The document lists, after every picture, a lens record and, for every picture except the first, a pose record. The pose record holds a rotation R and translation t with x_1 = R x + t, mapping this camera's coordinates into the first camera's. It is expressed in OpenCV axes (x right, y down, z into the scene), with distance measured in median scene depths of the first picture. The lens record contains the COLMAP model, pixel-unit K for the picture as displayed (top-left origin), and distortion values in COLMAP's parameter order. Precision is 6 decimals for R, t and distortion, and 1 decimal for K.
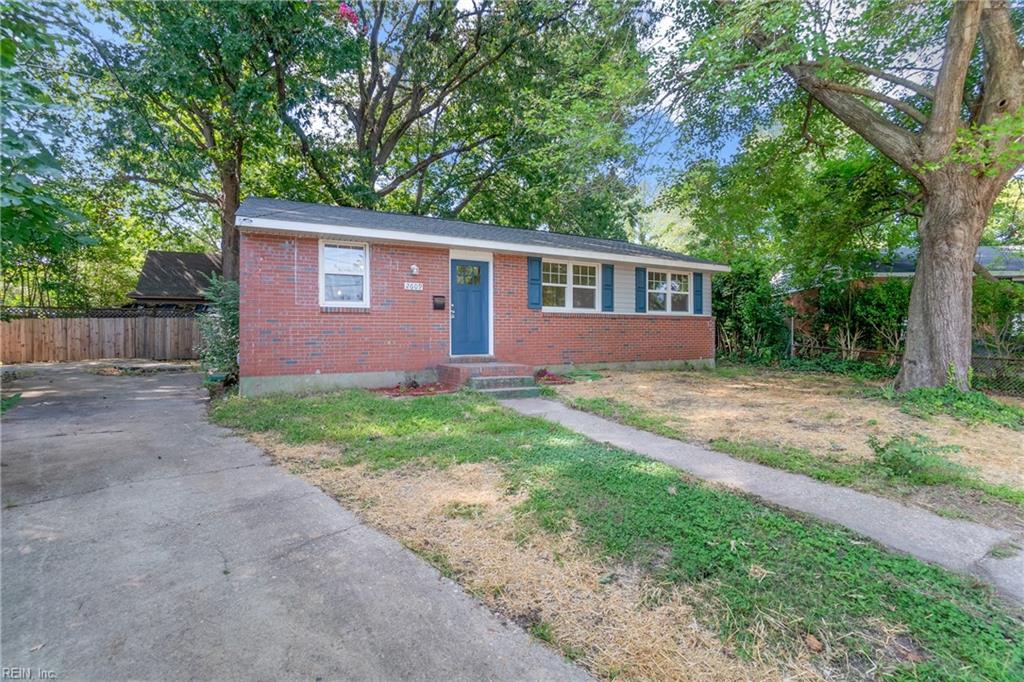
lens RADIAL K [[465.3, 0, 512.3], [0, 465.3, 346.7], [0, 0, 1]] dist [-0.041317, 0.000569]
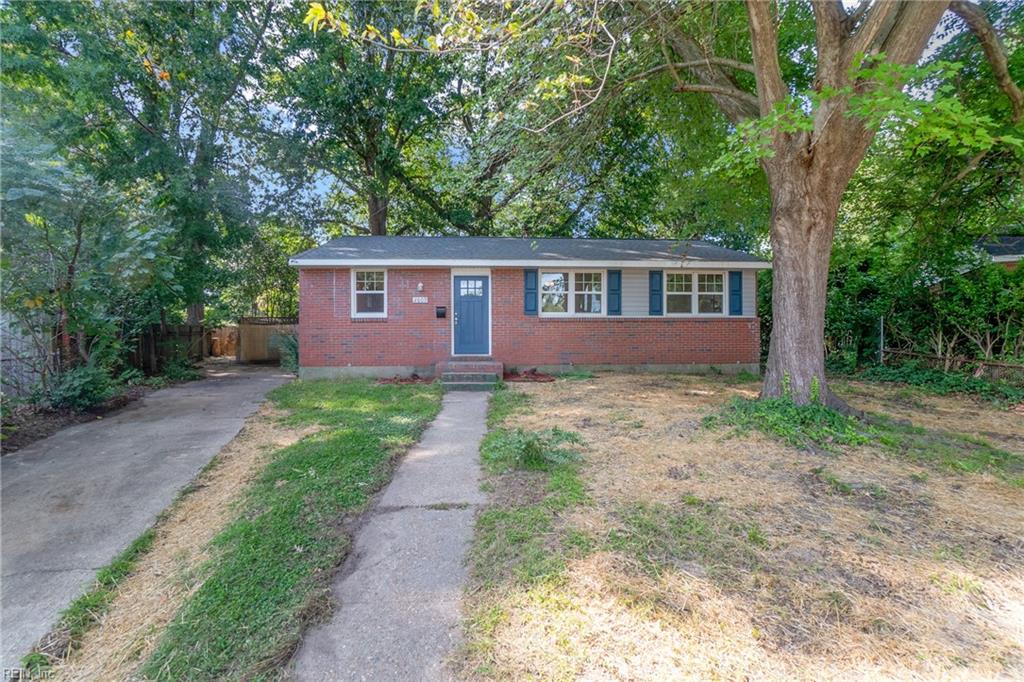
lens RADIAL K [[465.3, 0, 511.2], [0, 465.3, 344.5], [0, 0, 1]] dist [-0.041317, 0.000569]
pose [[0.907711, 0.008571, -0.419508, 0.530425], [-0.010277, 0.999946, -0.001808, -0.007692], [0.419470, 0.005952, 0.907750, -0.050275]]
